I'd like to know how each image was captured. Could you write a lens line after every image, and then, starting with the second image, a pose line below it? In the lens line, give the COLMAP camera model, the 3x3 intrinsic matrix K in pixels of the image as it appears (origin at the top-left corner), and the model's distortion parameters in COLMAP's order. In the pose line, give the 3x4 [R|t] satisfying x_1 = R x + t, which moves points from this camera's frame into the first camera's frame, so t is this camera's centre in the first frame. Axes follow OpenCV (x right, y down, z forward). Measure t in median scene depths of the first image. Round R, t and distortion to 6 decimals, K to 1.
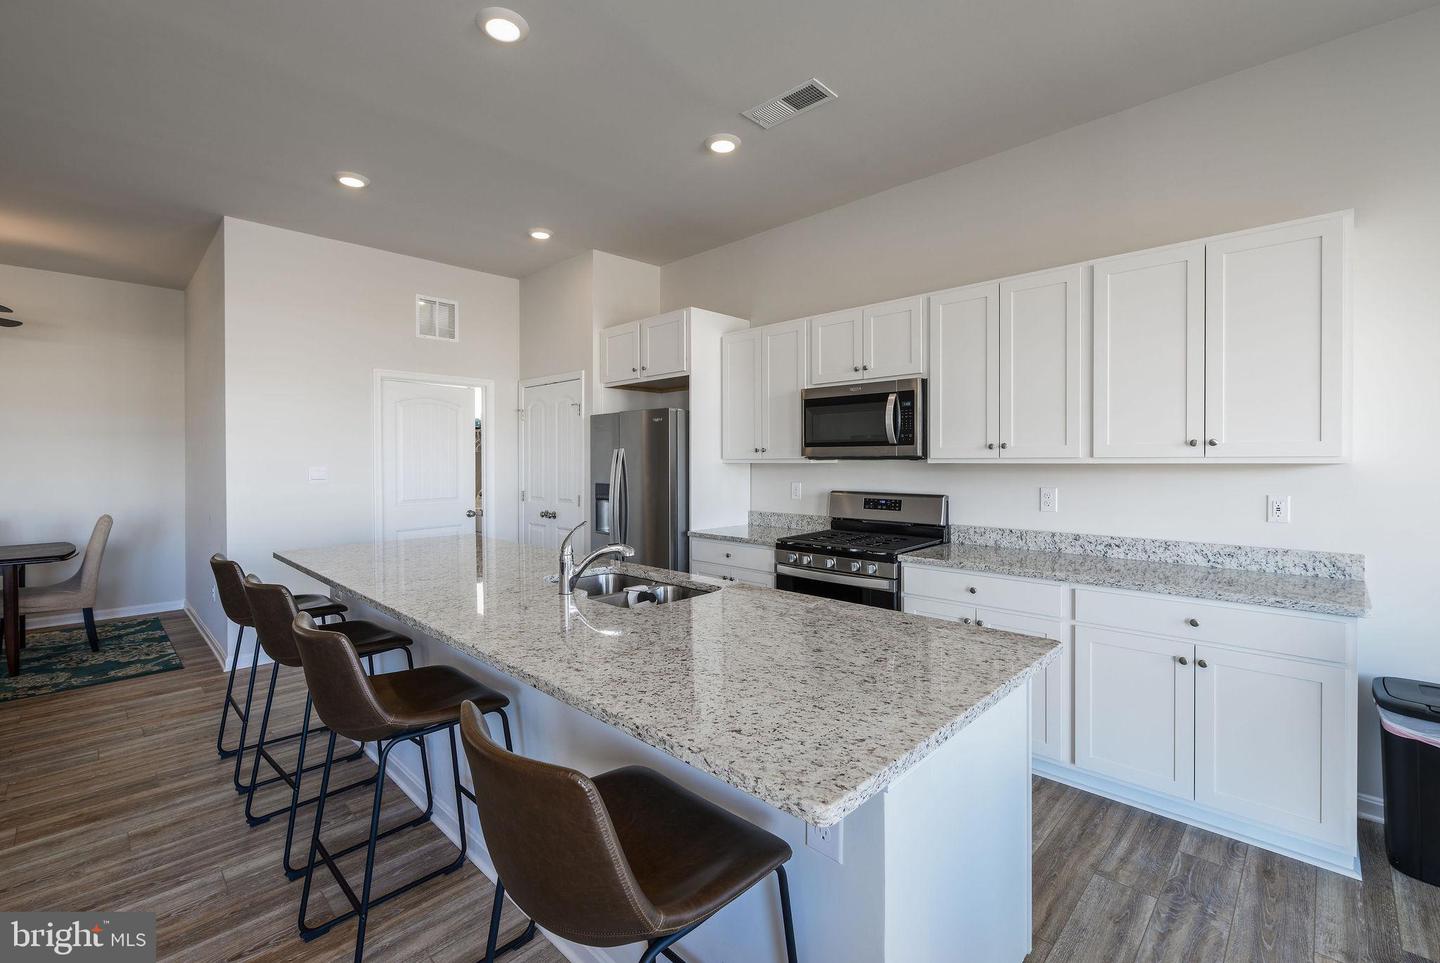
lens RADIAL K [[628.4, 0, 719.1], [0, 628.4, 467.1], [0, 0, 1]] dist [0.000831, 0.000278]
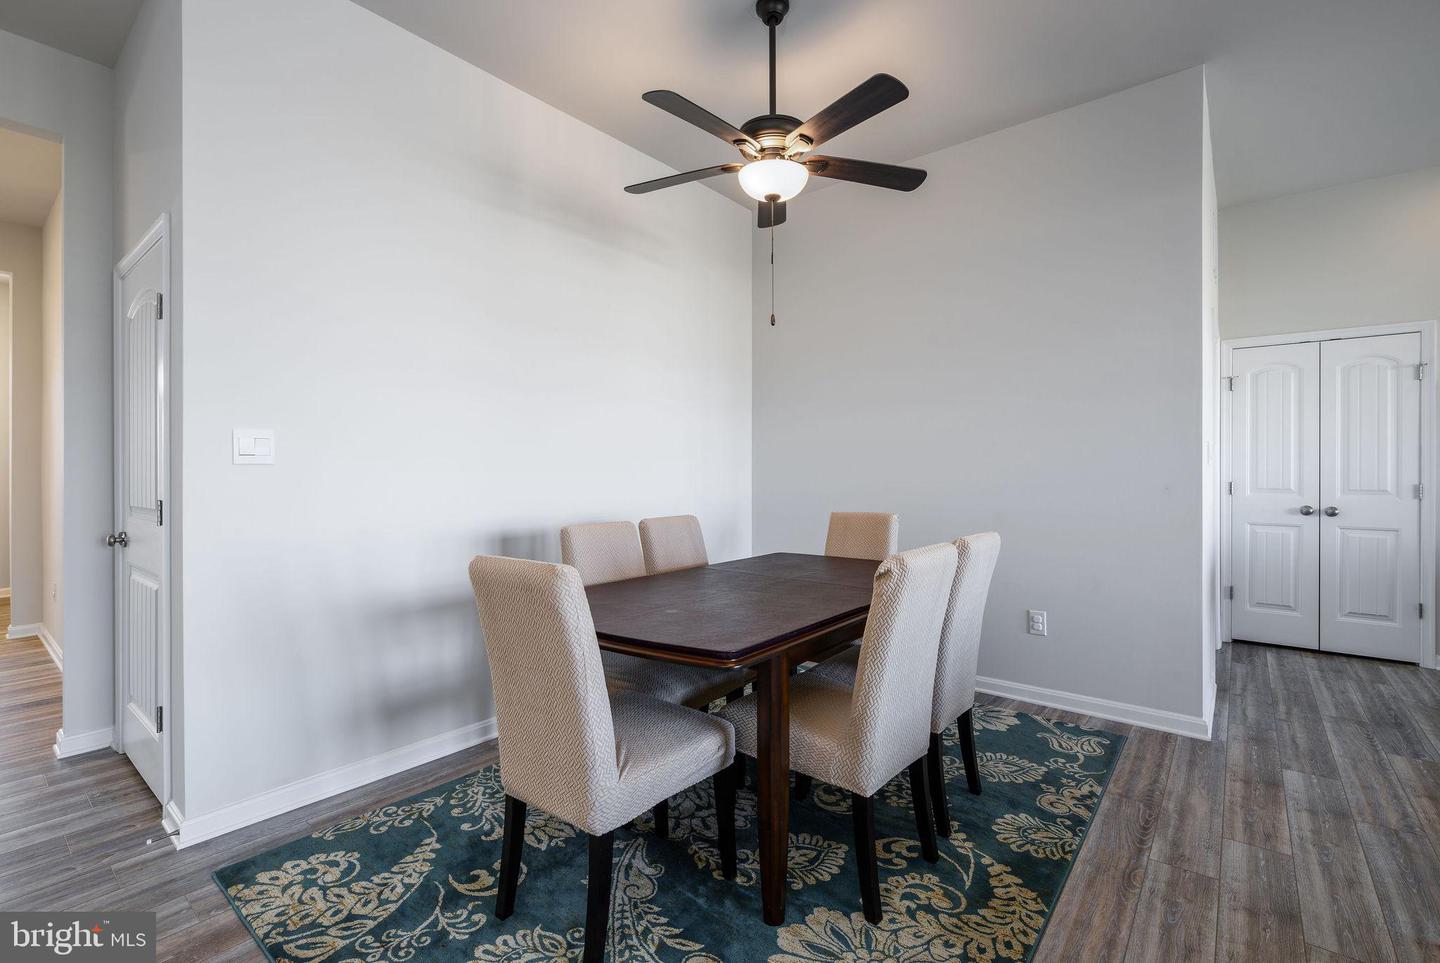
lens RADIAL K [[650.1, 0, 715.6], [0, 650.1, 475.3], [0, 0, 1]] dist [0.002775, 0.000929]
pose [[0.995488, -0.002845, 0.094849, -1.423119], [0.003336, 0.999982, -0.005017, 0.043731], [-0.094833, 0.005311, 0.995479, 0.365641]]
